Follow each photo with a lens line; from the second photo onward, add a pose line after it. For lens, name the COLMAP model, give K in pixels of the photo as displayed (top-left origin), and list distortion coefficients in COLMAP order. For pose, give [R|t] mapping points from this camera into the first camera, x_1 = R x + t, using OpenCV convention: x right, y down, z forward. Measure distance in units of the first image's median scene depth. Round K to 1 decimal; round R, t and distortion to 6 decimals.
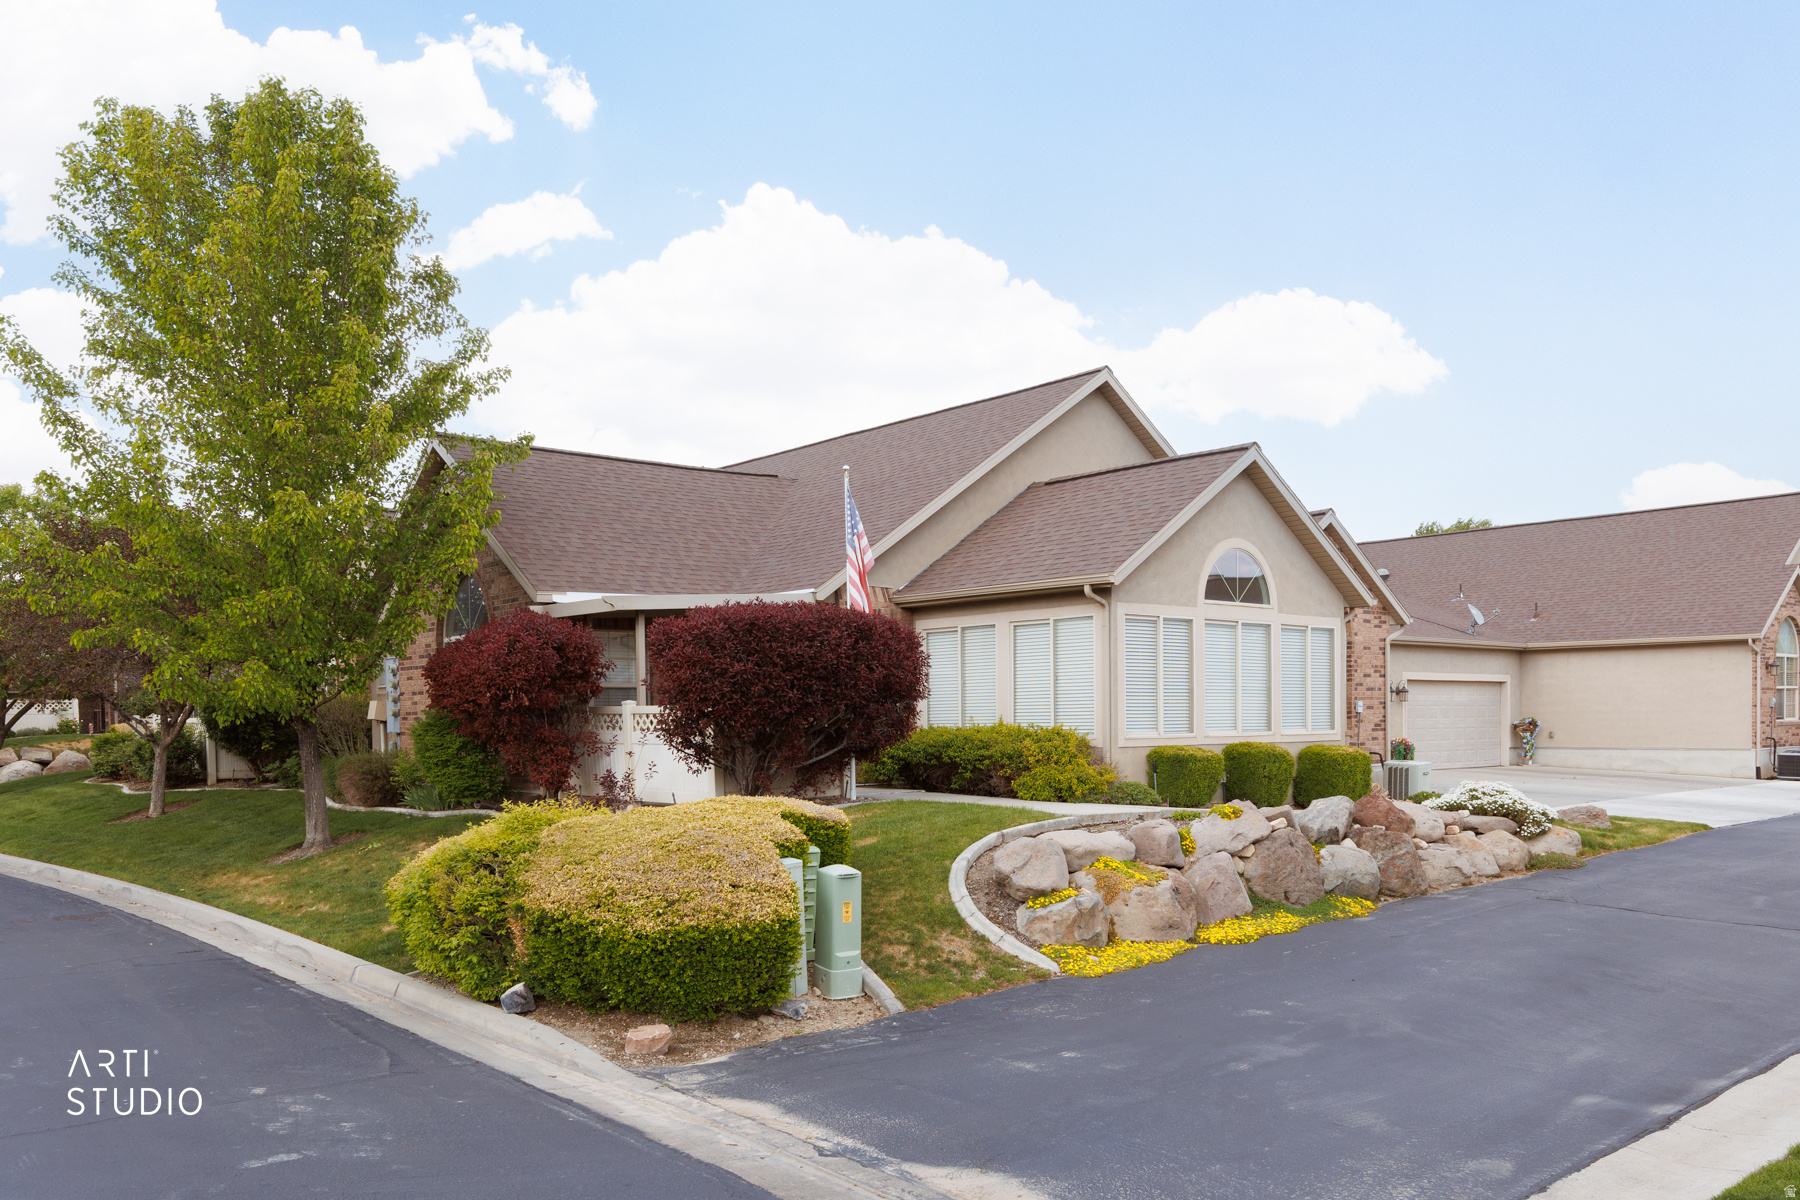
lens RADIAL K [[1256.5, 0, 900.0], [0, 1256.5, 600.0], [0, 0, 1]] dist [0.002490, -0.000511]
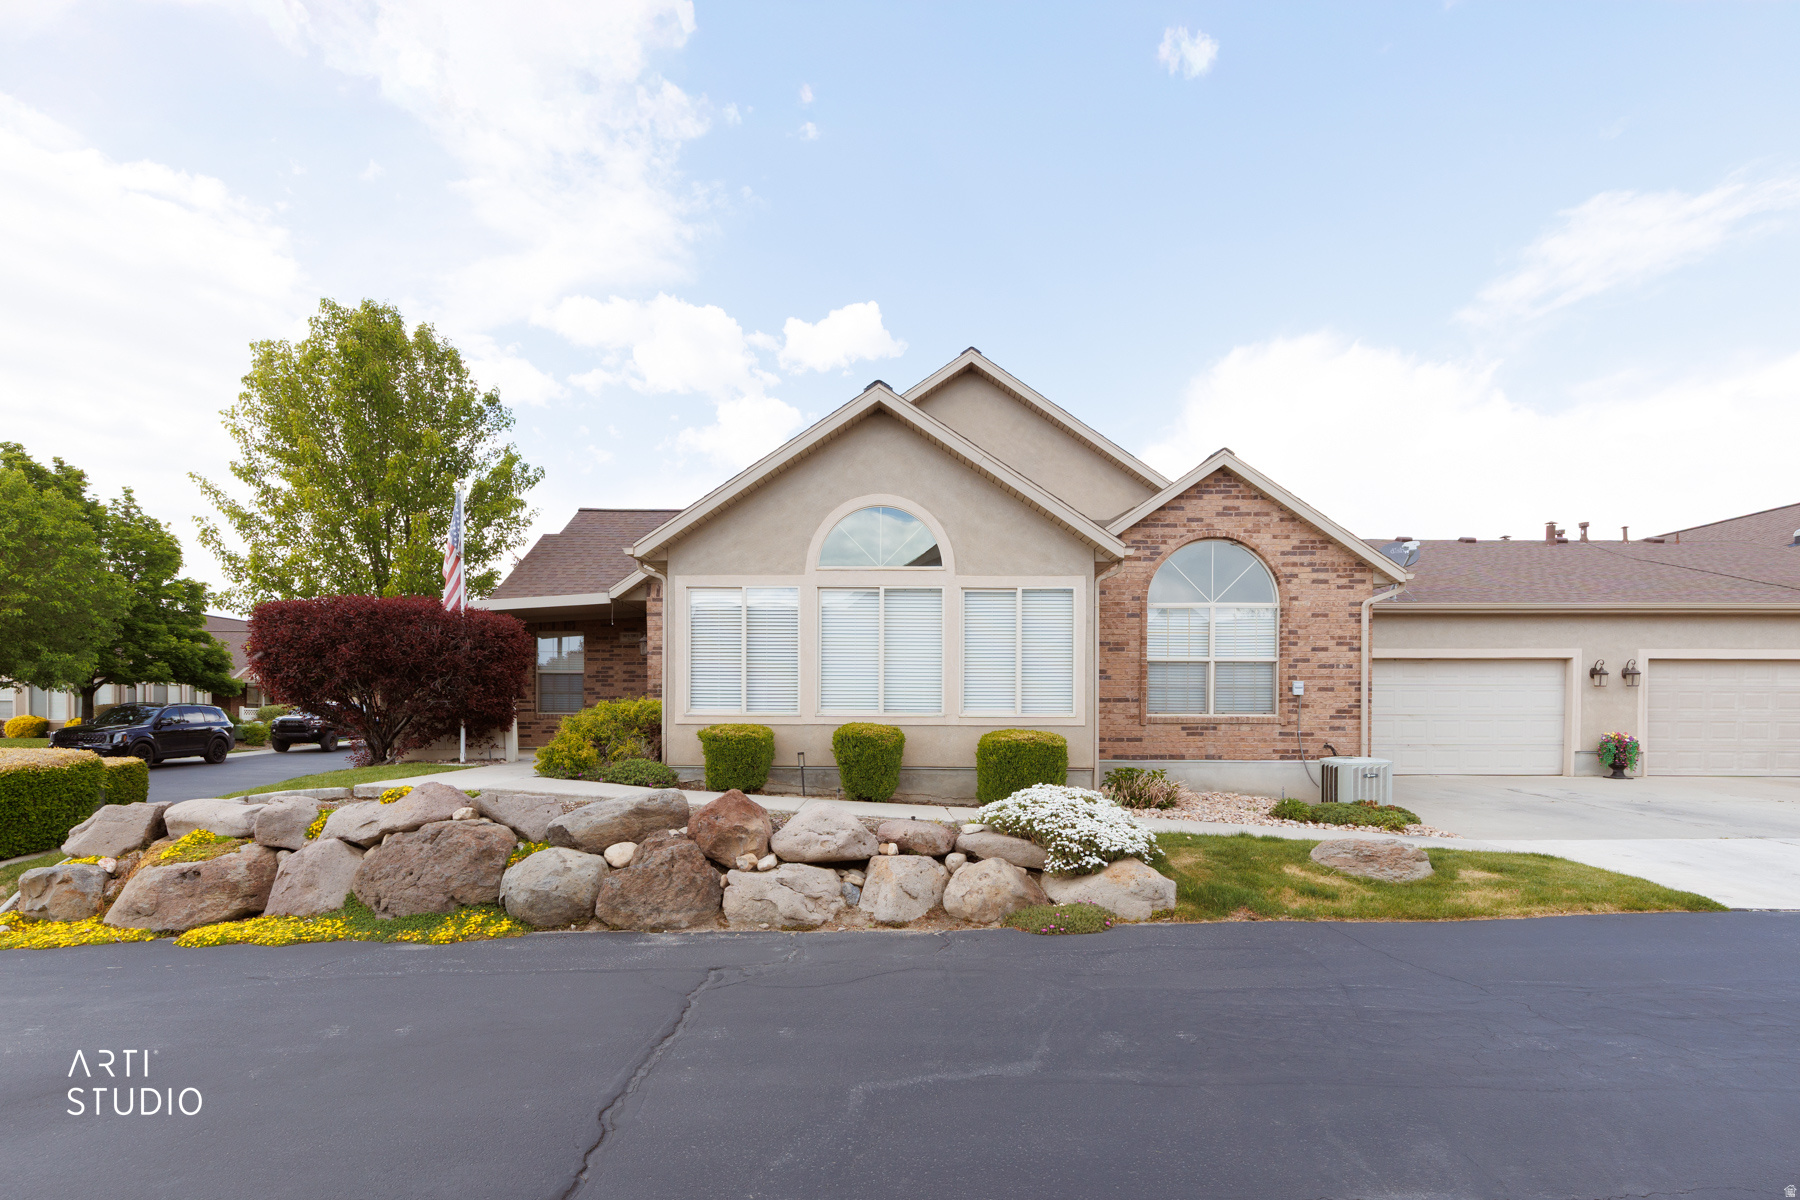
lens RADIAL K [[864.5, 0, 900.0], [0, 864.5, 600.0], [0, 0, 1]] dist [-0.004109, -0.000444]
pose [[0.789723, -0.058212, -0.610695, 0.526697], [0.042971, 0.998292, -0.039590, 0.041414], [0.611956, 0.005023, 0.790876, 0.425048]]
